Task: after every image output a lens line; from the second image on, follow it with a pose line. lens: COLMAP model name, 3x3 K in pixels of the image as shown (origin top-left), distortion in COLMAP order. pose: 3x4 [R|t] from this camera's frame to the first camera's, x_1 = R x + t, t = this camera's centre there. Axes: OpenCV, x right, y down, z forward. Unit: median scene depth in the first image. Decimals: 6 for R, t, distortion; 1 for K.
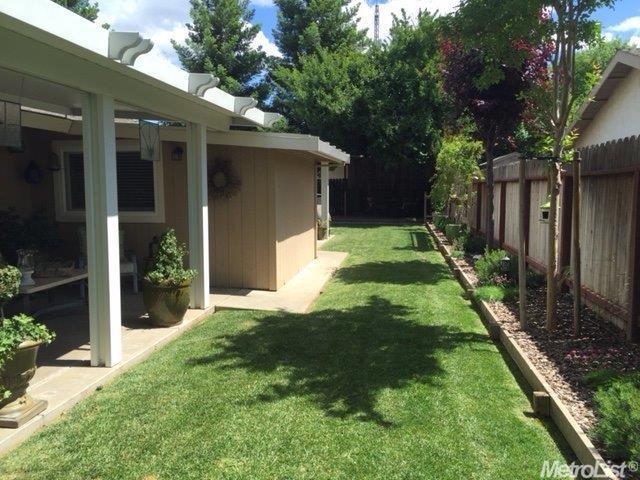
lens RADIAL K [[547.3, 0, 320.0], [0, 547.3, 240.0], [0, 0, 1]] dist [0.071571, -0.081932]
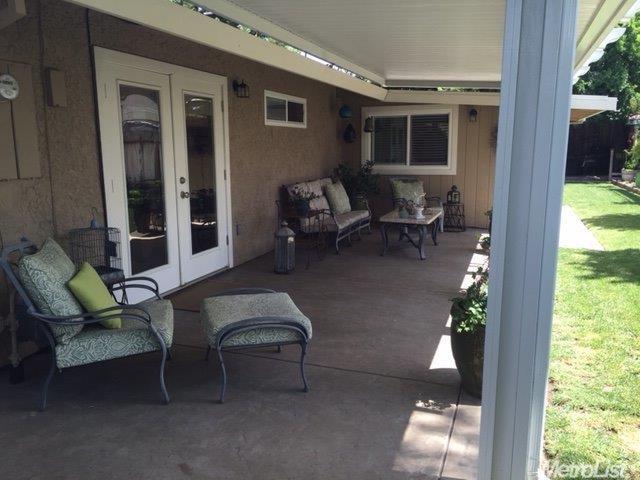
lens RADIAL K [[547.3, 0, 320.0], [0, 547.3, 240.0], [0, 0, 1]] dist [0.071571, -0.081932]
pose [[0.981843, 0.027480, -0.187692, -0.532527], [-0.013945, 0.997230, 0.073060, 0.040876], [0.189180, -0.069116, 0.979507, -0.359264]]
